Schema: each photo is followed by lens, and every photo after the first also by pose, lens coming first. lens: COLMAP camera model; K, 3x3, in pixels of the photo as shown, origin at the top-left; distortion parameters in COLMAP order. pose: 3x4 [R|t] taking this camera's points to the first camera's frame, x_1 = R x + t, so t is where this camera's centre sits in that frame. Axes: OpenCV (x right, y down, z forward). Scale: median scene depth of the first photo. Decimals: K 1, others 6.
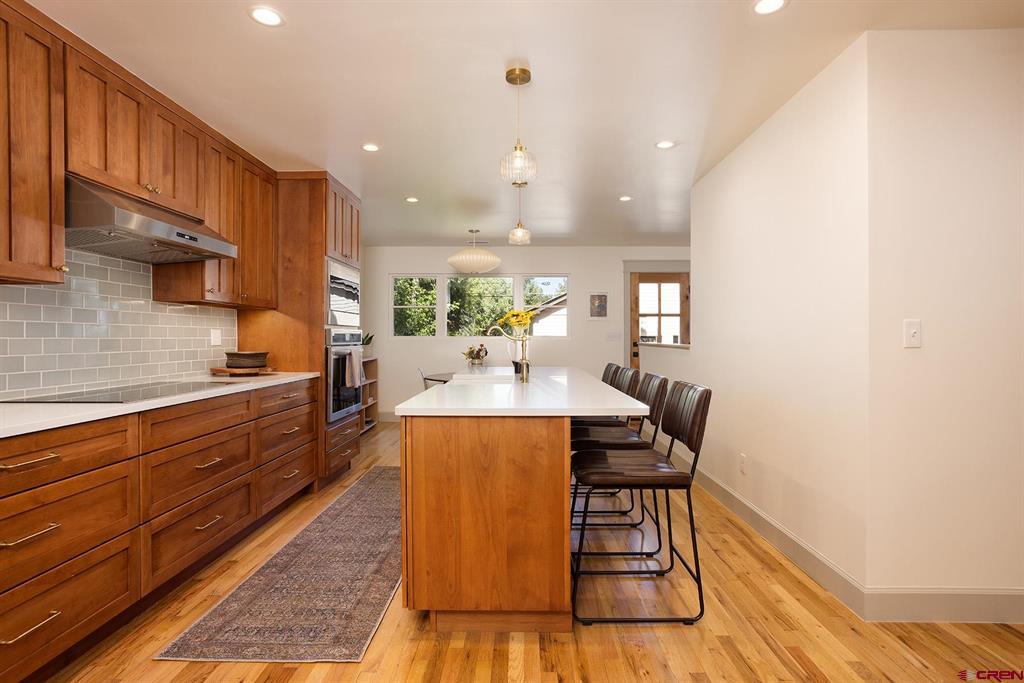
lens RADIAL K [[498.9, 0, 538.3], [0, 498.9, 342.7], [0, 0, 1]] dist [-0.042319, 0.007473]
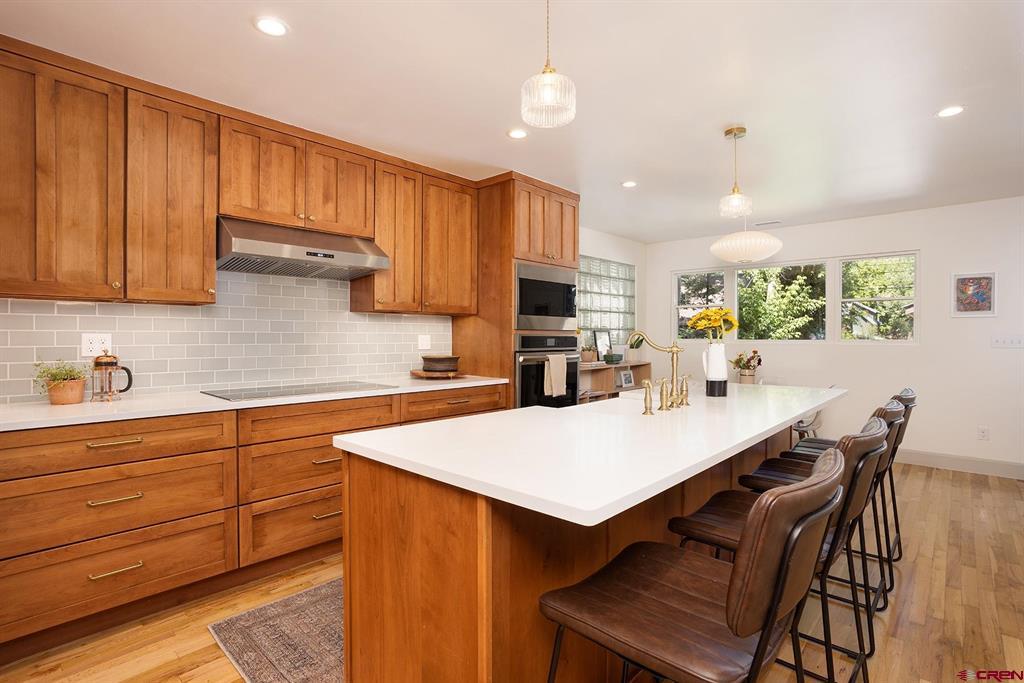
lens RADIAL K [[498.9, 0, 509.4], [0, 498.9, 341.4], [0, 0, 1]] dist [-0.042319, 0.007473]
pose [[0.732816, 0.007917, -0.680381, 0.402987], [-0.010226, 0.999948, 0.000622, -0.025728], [0.680350, 0.006502, 0.732859, 0.495139]]
